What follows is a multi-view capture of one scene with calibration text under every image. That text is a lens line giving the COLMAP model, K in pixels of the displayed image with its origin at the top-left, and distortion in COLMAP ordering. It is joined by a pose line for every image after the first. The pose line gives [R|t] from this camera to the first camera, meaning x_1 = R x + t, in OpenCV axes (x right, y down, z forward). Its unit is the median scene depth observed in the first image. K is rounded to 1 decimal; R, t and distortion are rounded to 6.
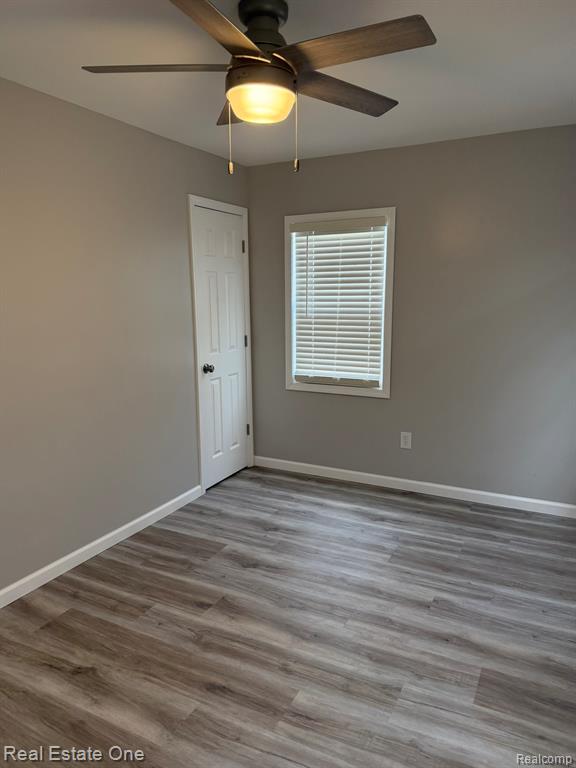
lens RADIAL K [[548.4, 0, 265.2], [0, 548.4, 379.7], [0, 0, 1]] dist [0.034820, -0.011660]
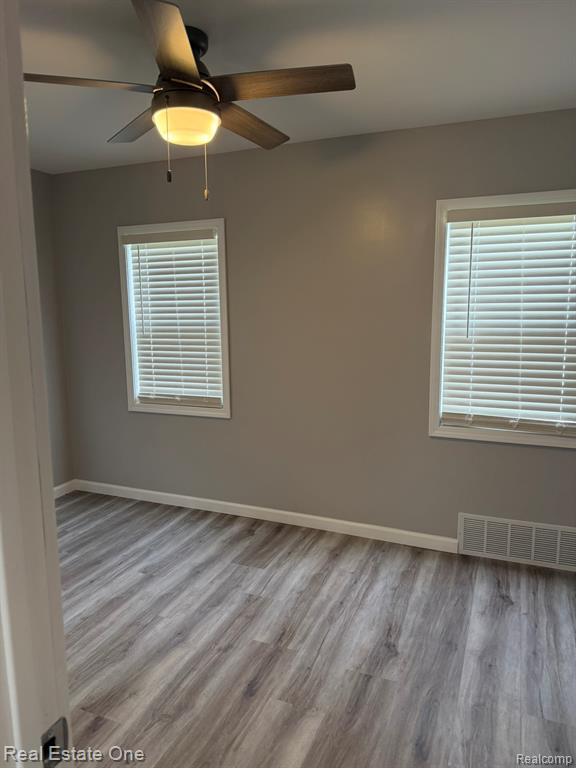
lens RADIAL K [[548.4, 0, 292.5], [0, 548.4, 379.7], [0, 0, 1]] dist [0.034820, -0.011660]
pose [[-0.097412, -0.127916, 0.986990, -0.962124], [0.174794, 0.974092, 0.143496, -0.124757], [-0.979774, 0.186498, -0.072529, 0.831333]]
